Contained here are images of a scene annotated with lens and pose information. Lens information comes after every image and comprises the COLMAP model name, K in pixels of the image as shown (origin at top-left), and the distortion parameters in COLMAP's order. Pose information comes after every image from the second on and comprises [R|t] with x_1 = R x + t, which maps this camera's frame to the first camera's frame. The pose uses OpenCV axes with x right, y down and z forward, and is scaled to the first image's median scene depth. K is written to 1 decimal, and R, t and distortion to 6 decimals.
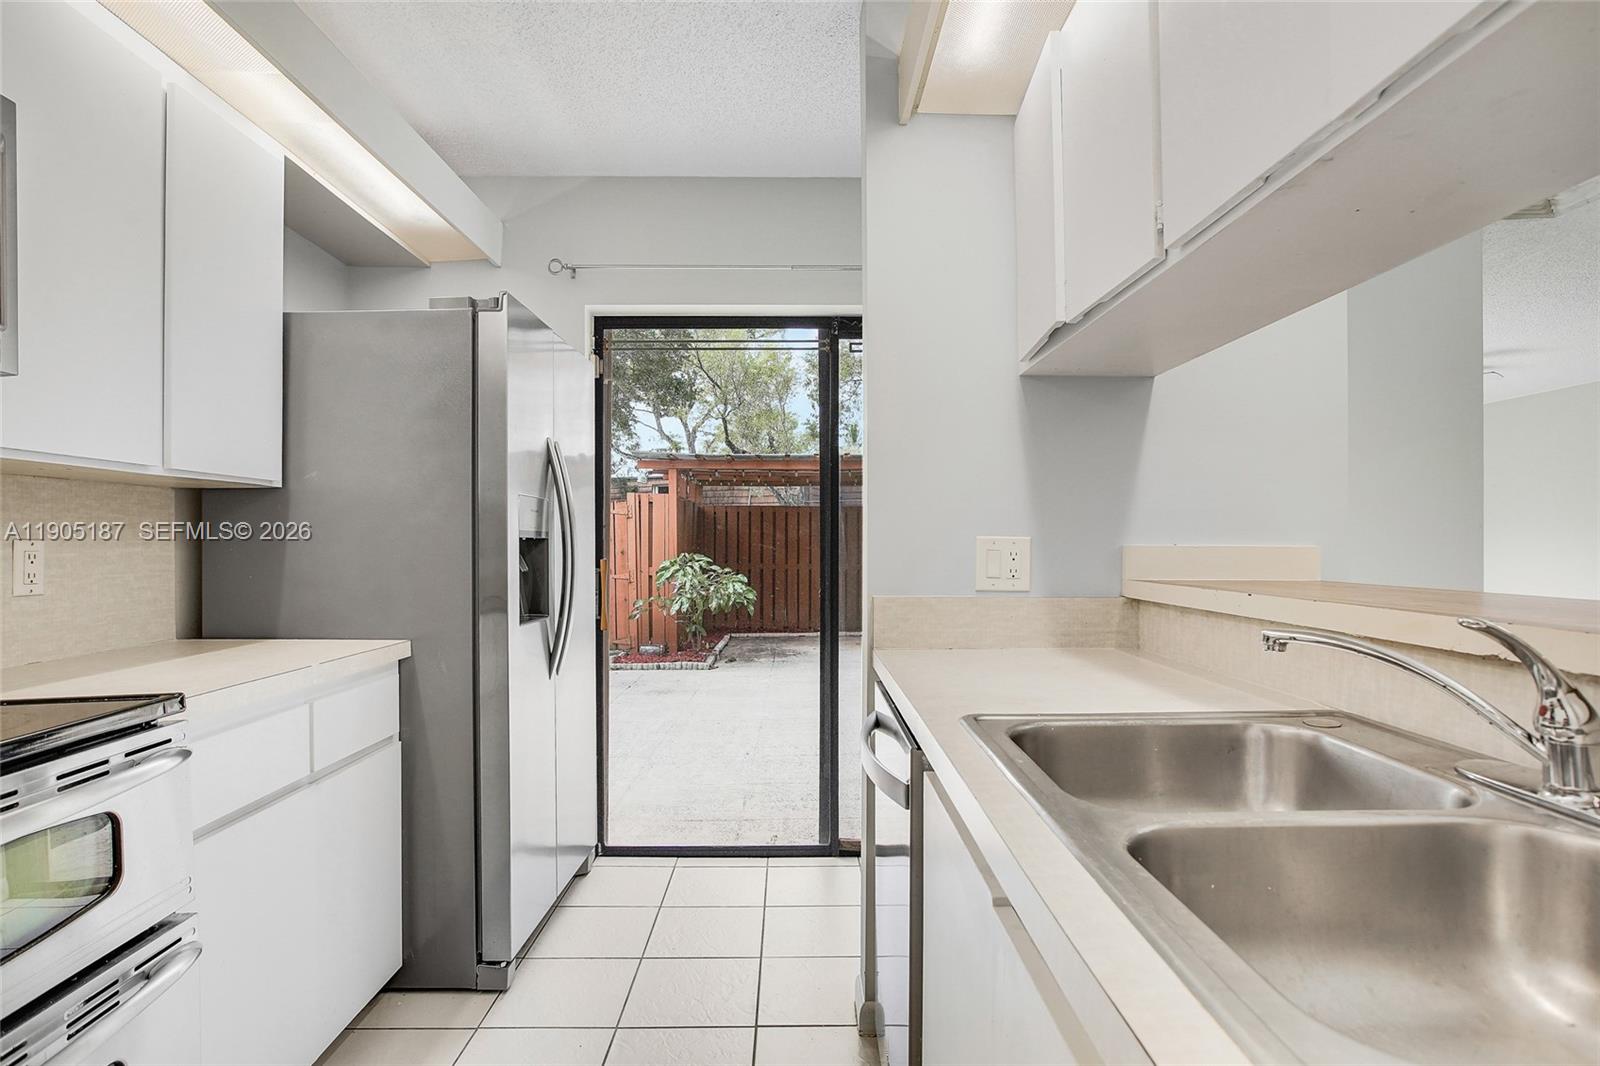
lens RADIAL K [[786.2, 0, 795.0], [0, 786.2, 524.3], [0, 0, 1]] dist [0.000595, 0.000051]
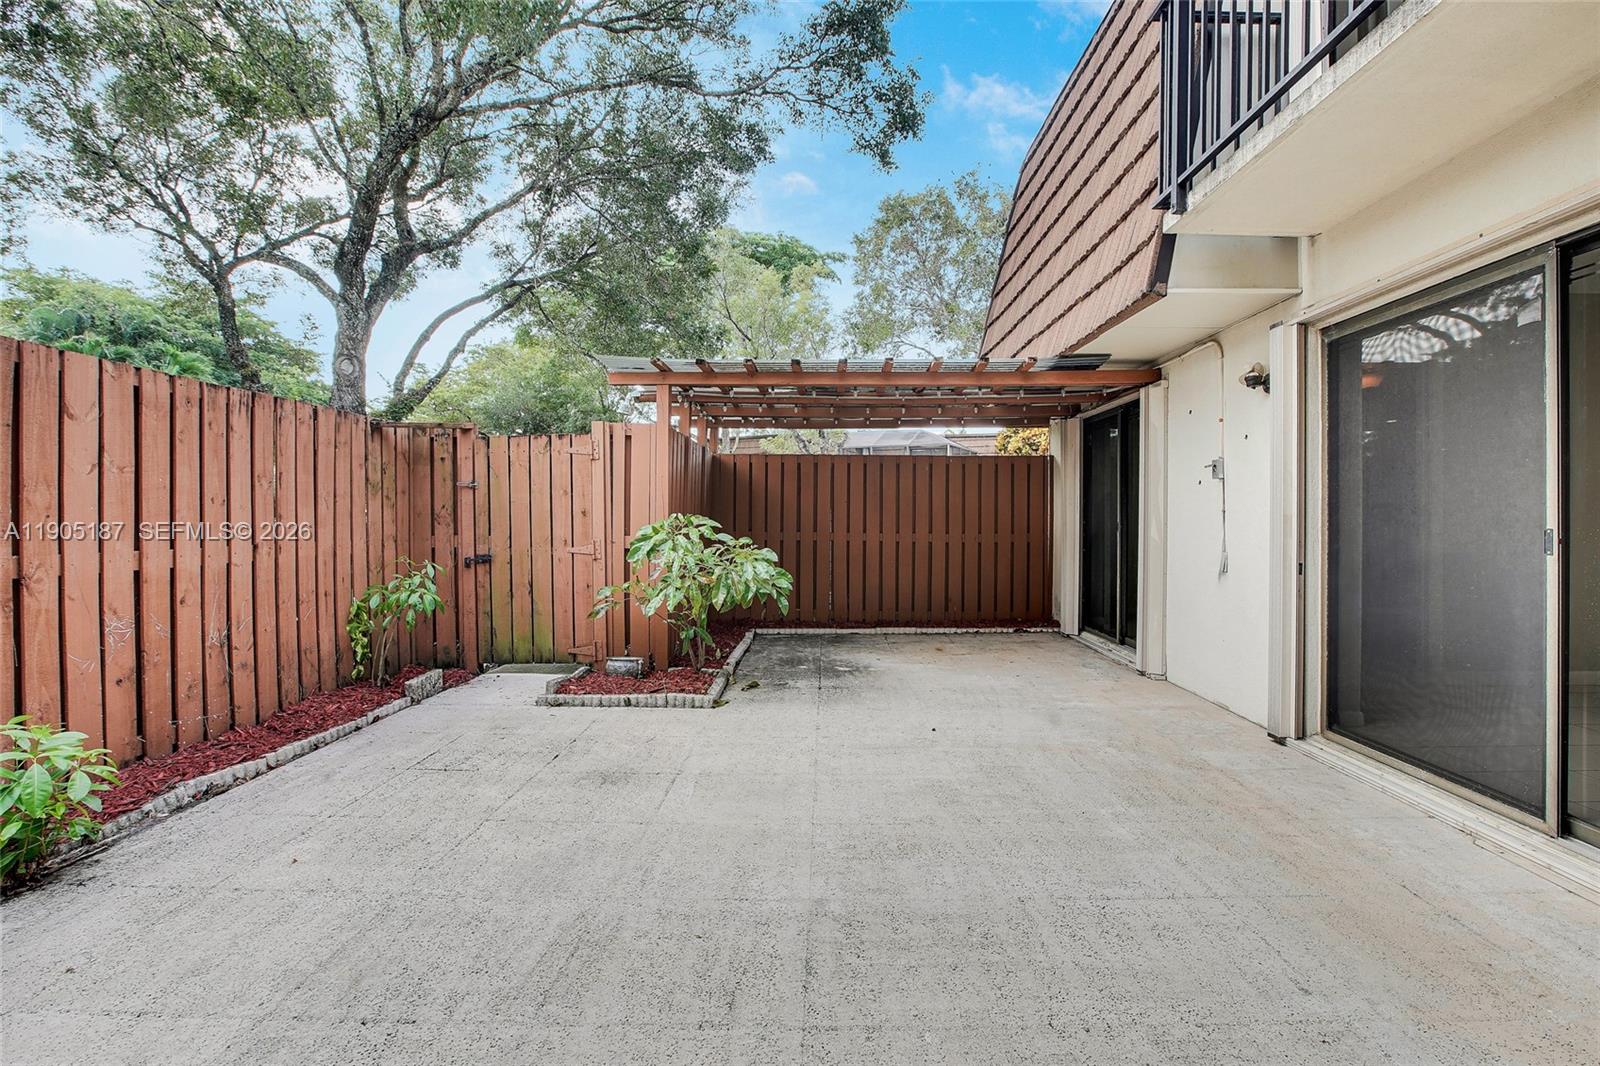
lens RADIAL K [[786.2, 0, 795.0], [0, 786.2, 524.3], [0, 0, 1]] dist [0.000595, 0.000051]
pose [[0.999073, 0.006140, -0.042606, -0.020610], [-0.004585, 0.999323, 0.036502, 0.022252], [0.042801, -0.036273, 0.998425, 0.383615]]
